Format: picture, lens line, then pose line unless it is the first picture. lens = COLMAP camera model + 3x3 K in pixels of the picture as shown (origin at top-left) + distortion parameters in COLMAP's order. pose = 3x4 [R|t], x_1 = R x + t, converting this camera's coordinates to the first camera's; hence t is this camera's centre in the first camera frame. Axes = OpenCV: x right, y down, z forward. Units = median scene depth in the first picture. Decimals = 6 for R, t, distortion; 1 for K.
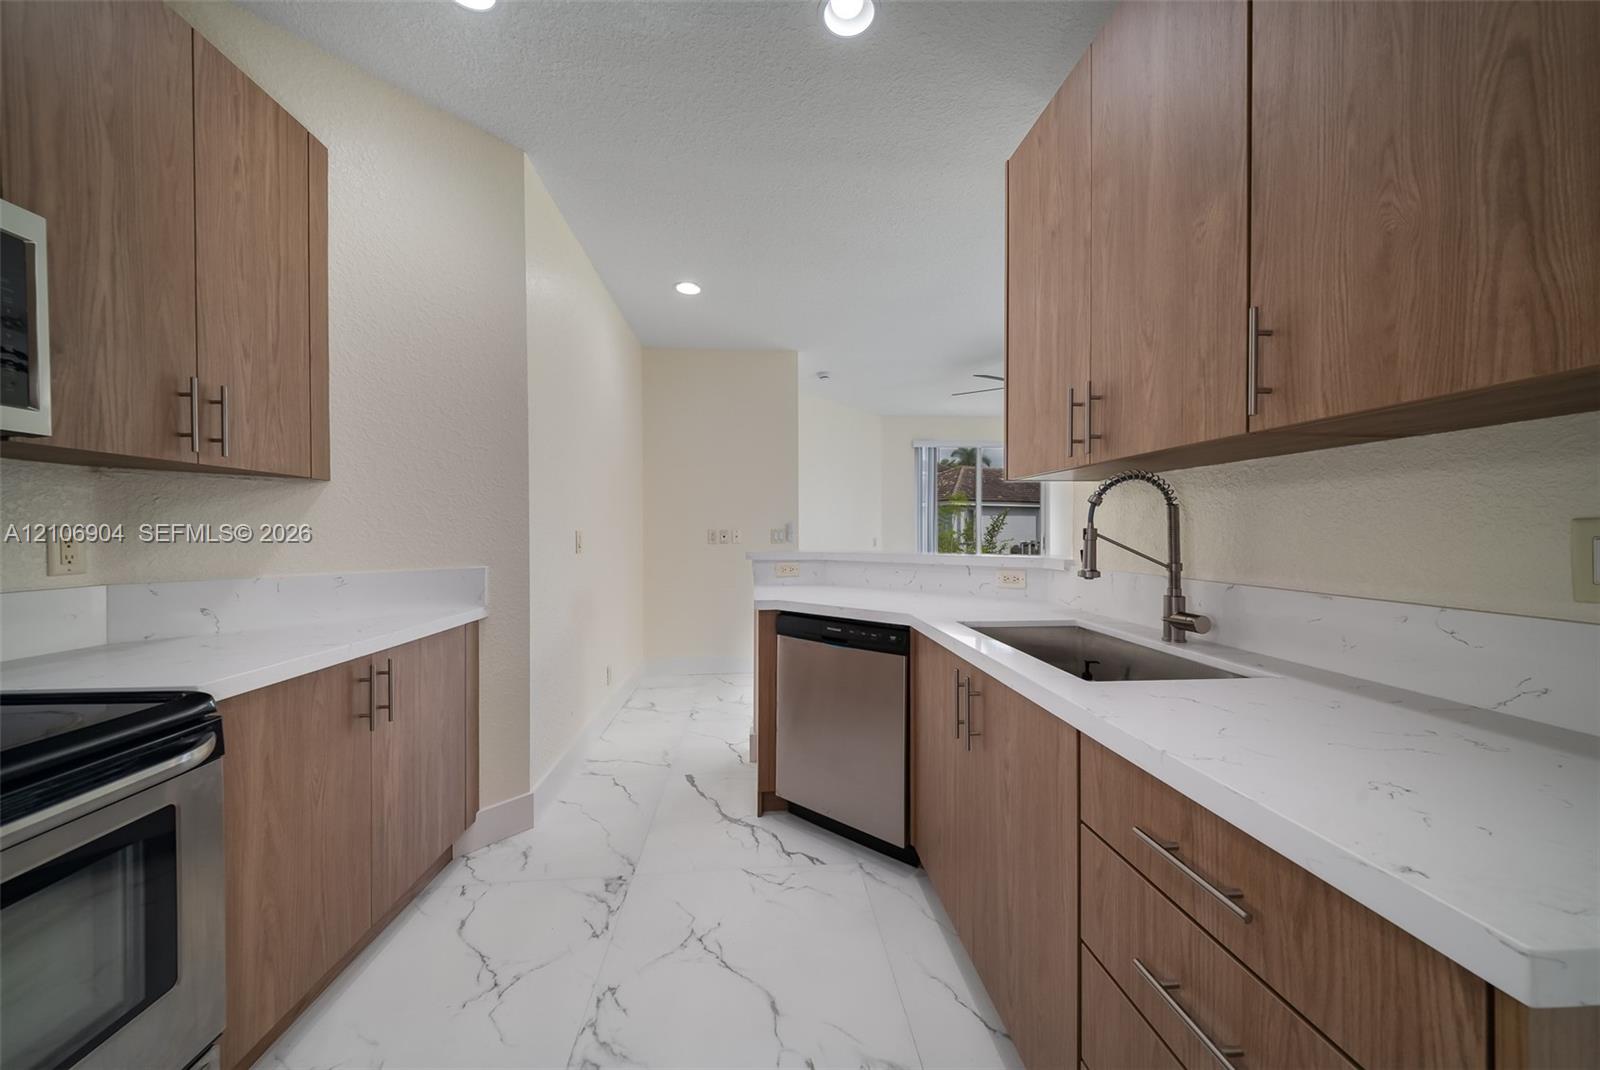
lens RADIAL K [[565.7, 0, 800.0], [0, 565.7, 535.0], [0, 0, 1]] dist [0.012997, -0.006082]
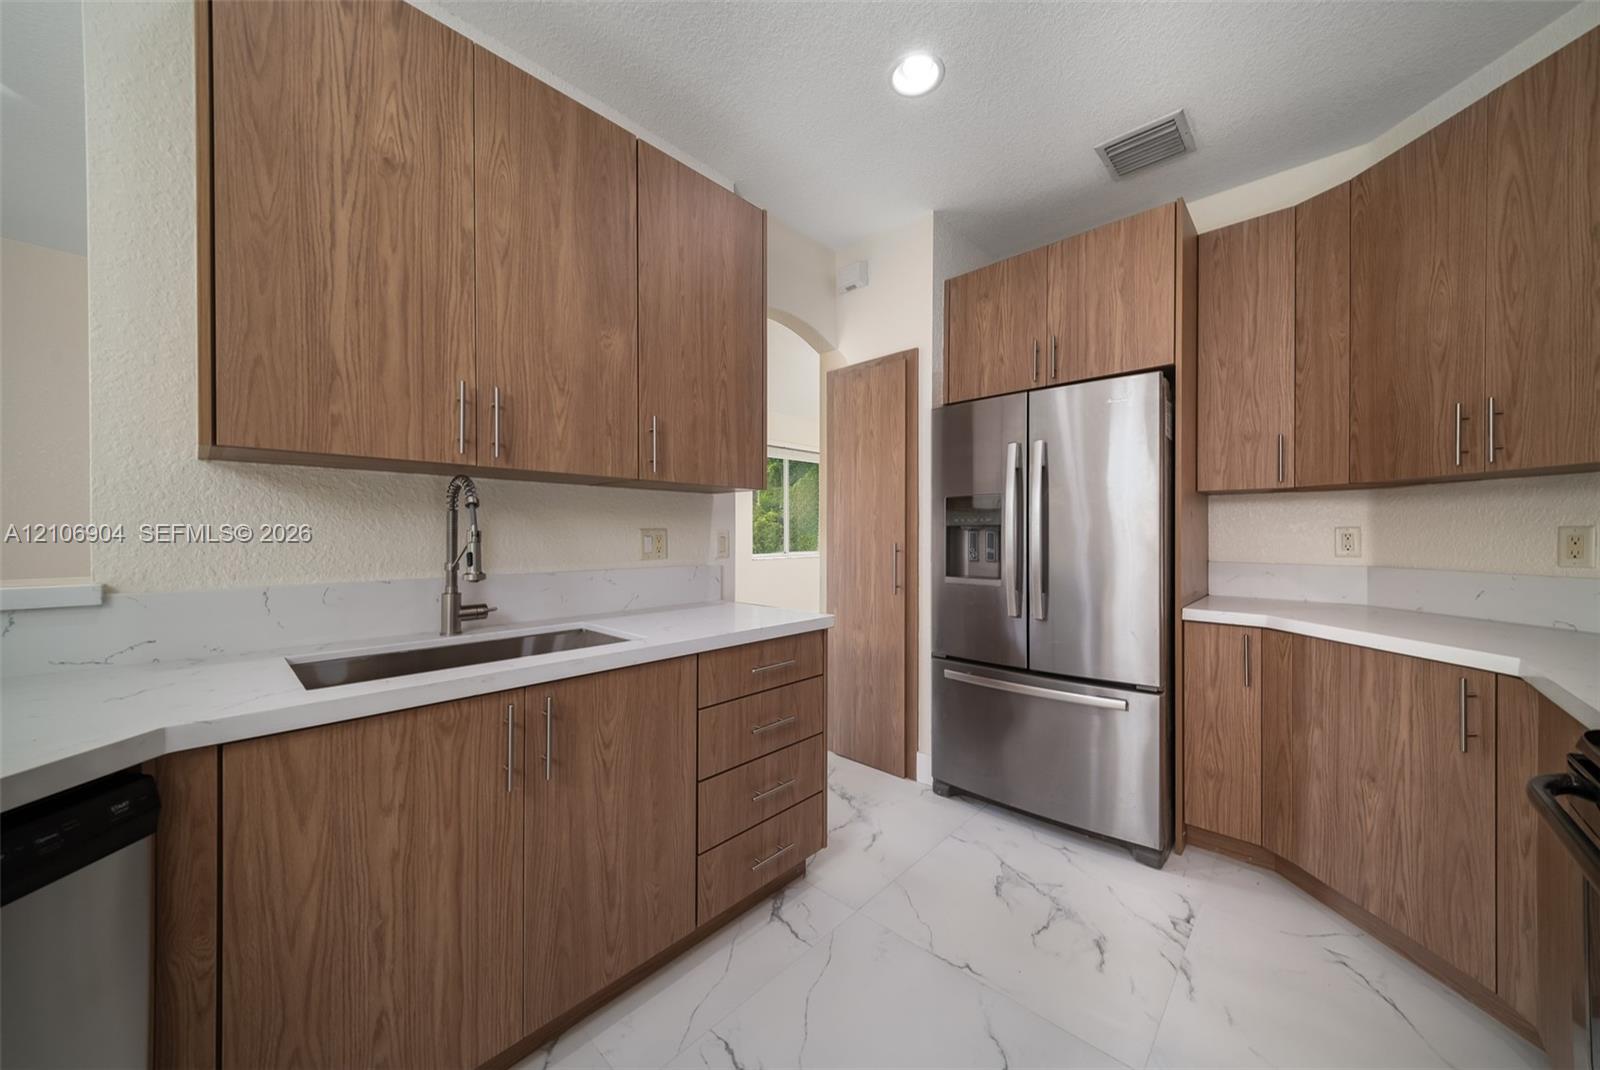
lens RADIAL K [[548.5, 0, 800.0], [0, 548.5, 535.0], [0, 0, 1]] dist [0.011836, -0.007975]
pose [[-0.667287, -0.001857, 0.744798, -0.577473], [0.004945, 0.999964, 0.006924, -0.008072], [-0.744784, 0.008304, -0.667254, 1.205219]]
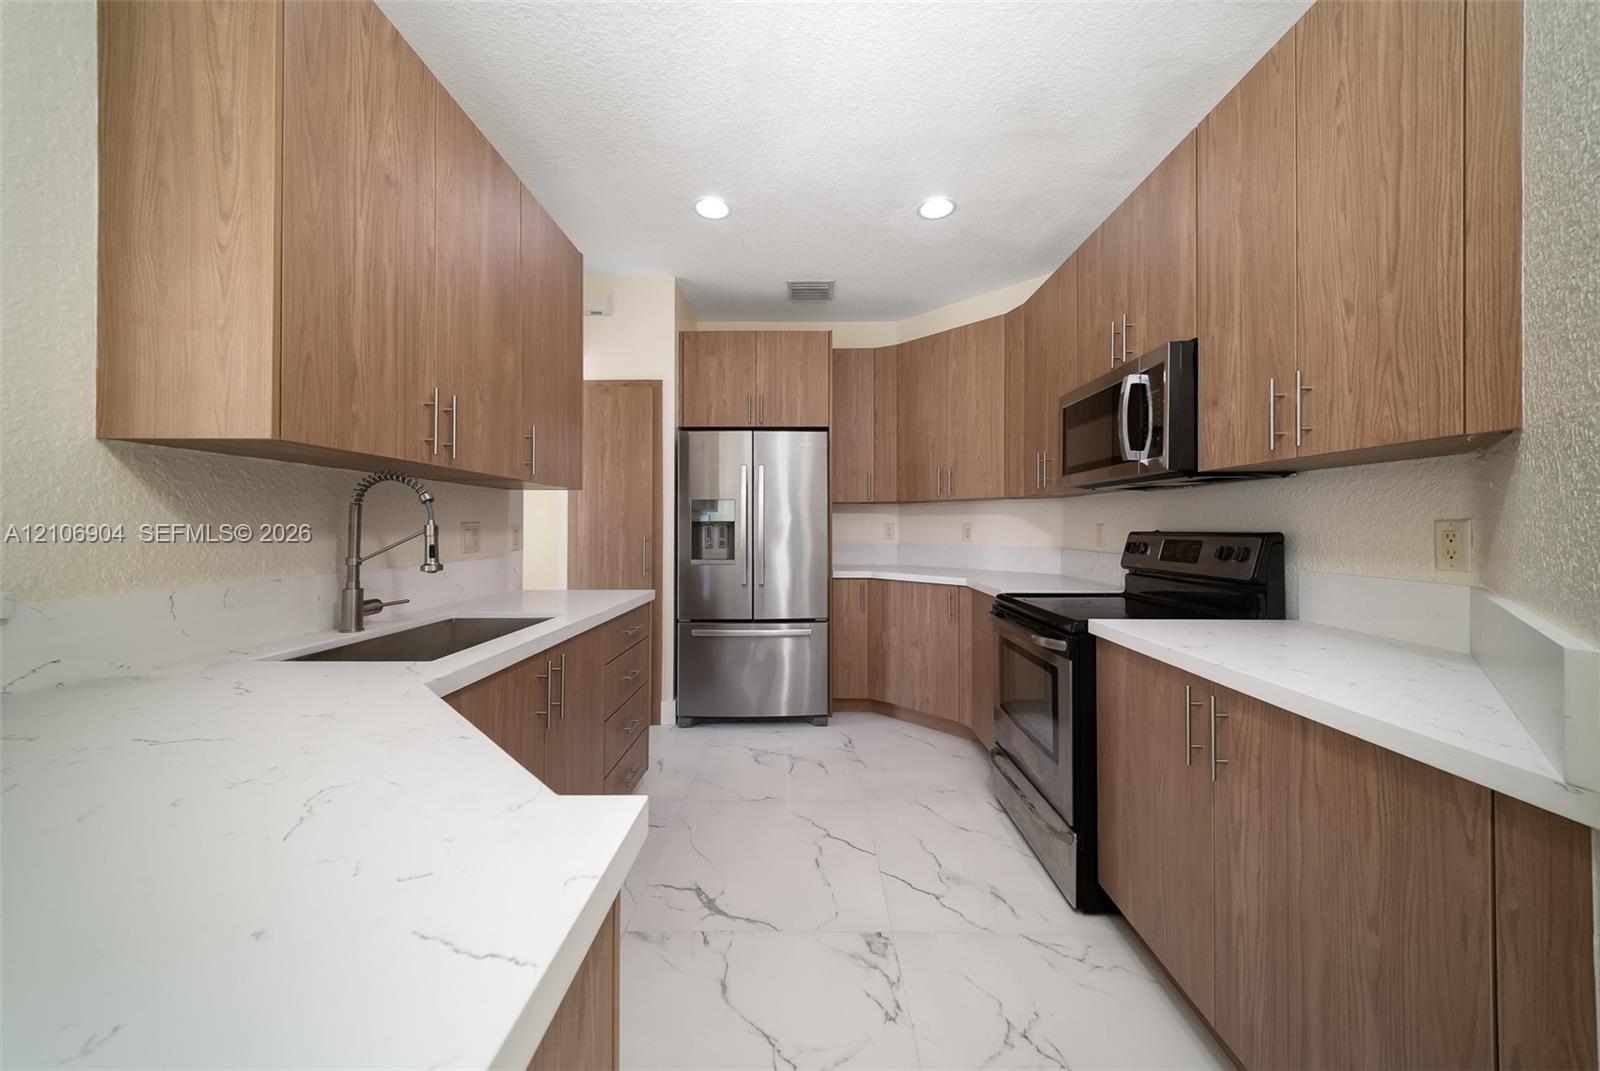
lens RADIAL K [[554.8, 0, 800.2], [0, 554.8, 523.3], [0, 0, 1]] dist [0.000175, -0.004471]
pose [[-0.995082, 0.002296, 0.099029, -0.279903], [0.002259, 0.999997, -0.000483, -0.012554], [-0.099030, -0.000257, -0.995084, 1.951049]]
